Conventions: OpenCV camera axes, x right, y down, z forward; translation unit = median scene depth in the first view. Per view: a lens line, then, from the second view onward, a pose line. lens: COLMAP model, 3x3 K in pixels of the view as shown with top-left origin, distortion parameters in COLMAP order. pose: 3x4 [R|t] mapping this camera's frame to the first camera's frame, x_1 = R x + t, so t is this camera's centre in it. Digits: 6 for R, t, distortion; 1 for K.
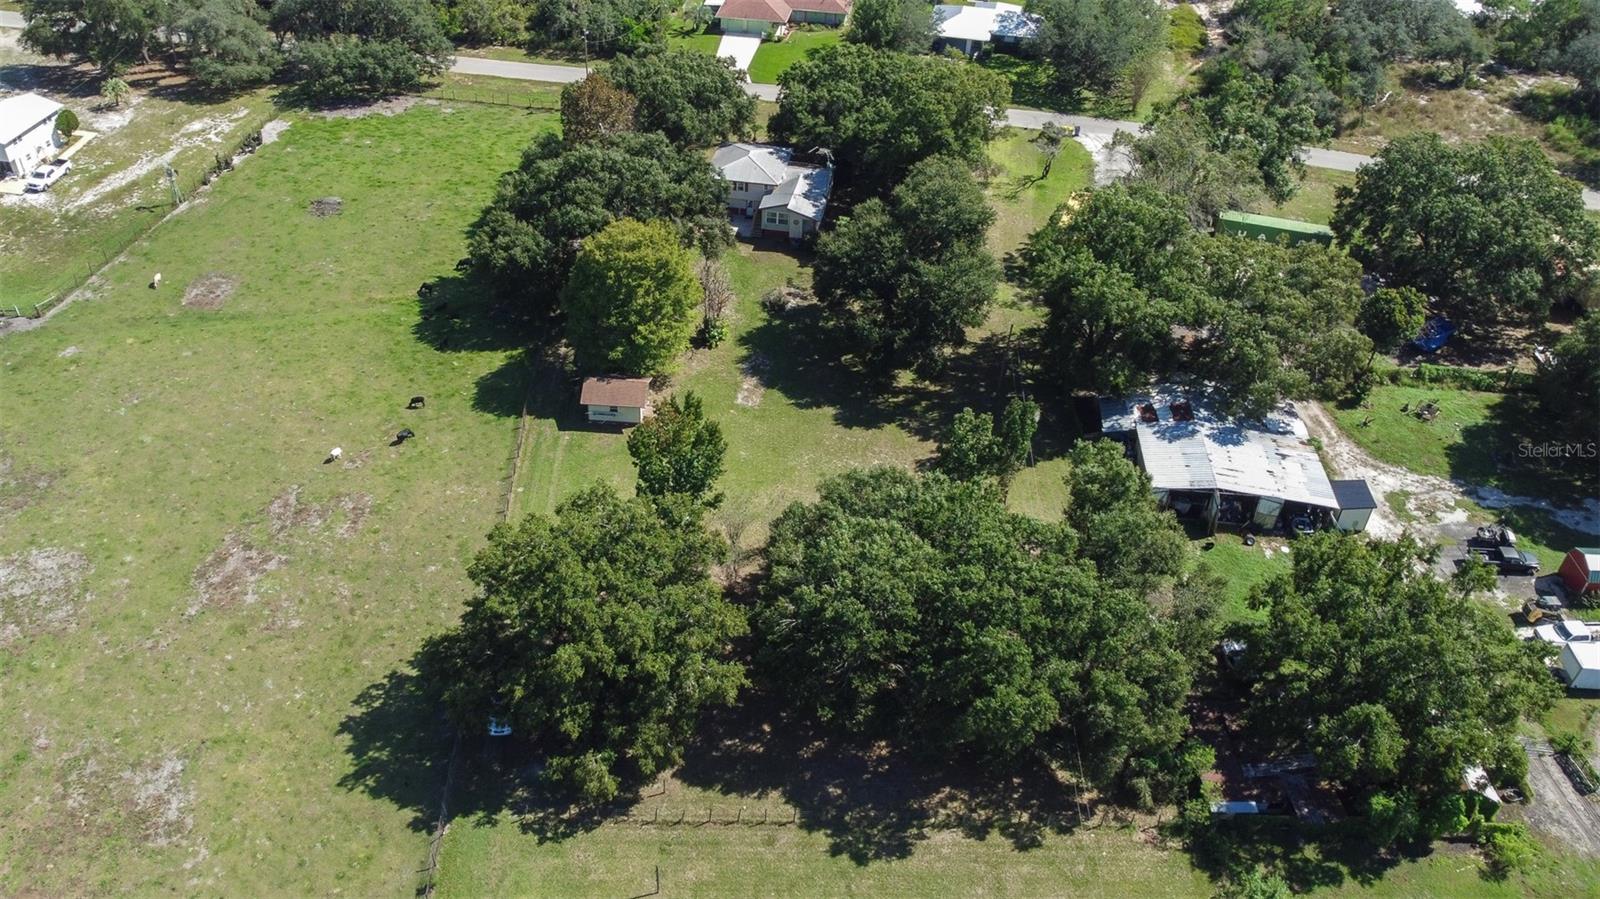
lens RADIAL K [[1298.2, 0, 740.6], [0, 1298.2, 449.1], [0, 0, 1]] dist [-0.001068, -0.012644]
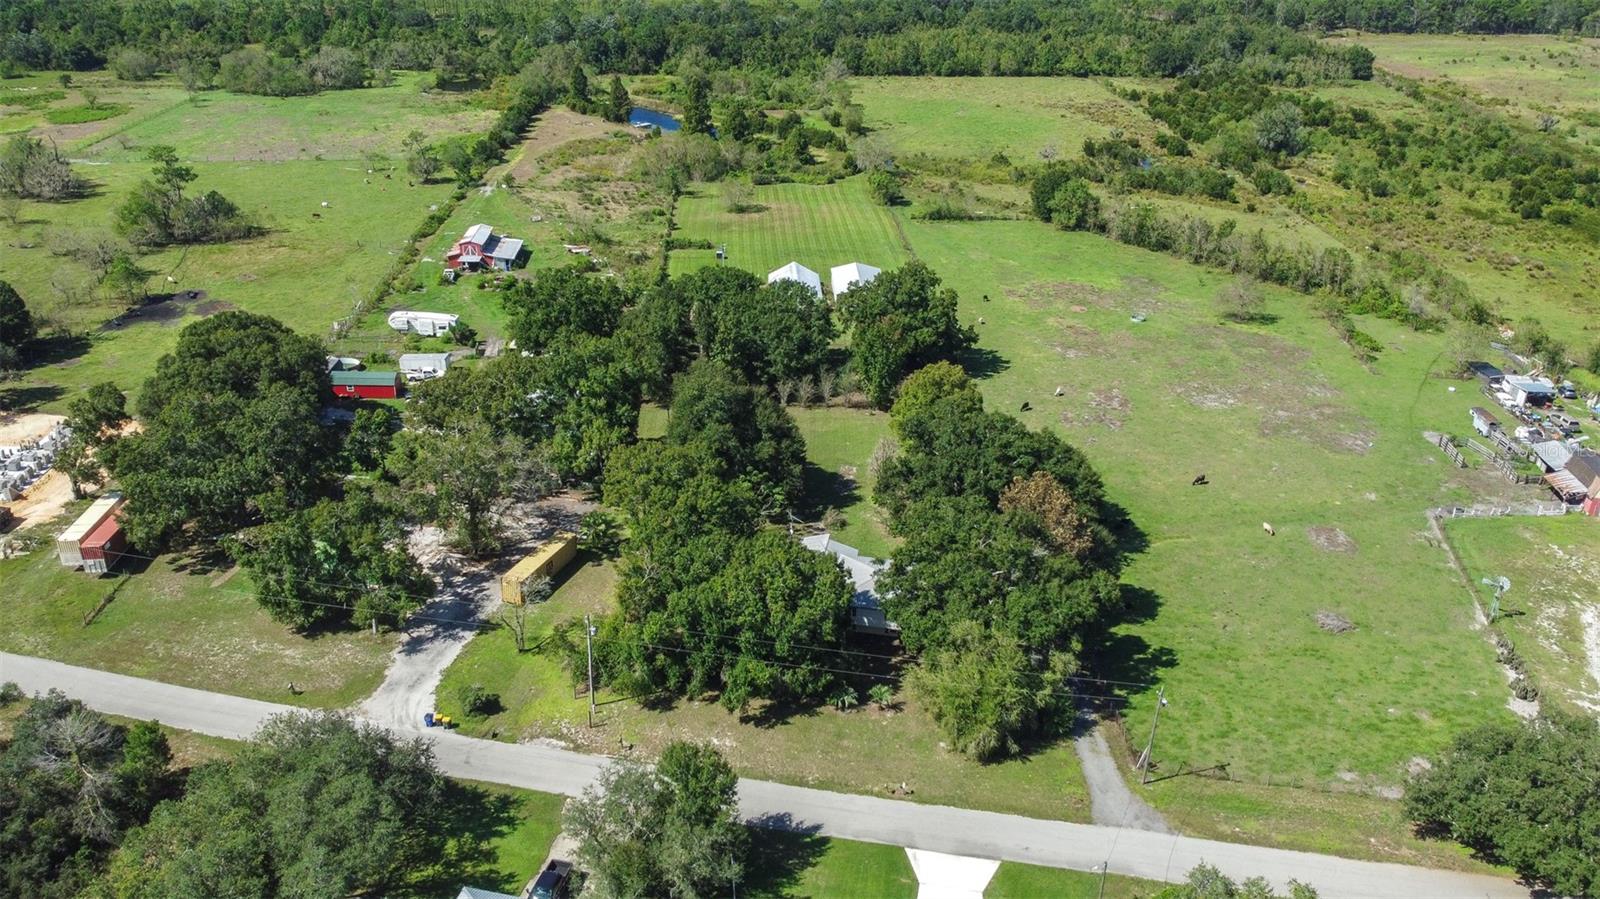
lens RADIAL K [[1251.3, 0, 769.8], [0, 1251.3, 445.8], [0, 0, 1]] dist [-0.004209, -0.001493]
pose [[-0.999559, -0.016954, -0.024385, 0.114383], [-0.029399, 0.448272, 0.893414, -1.149101], [-0.004216, 0.893736, -0.448573, 1.449706]]
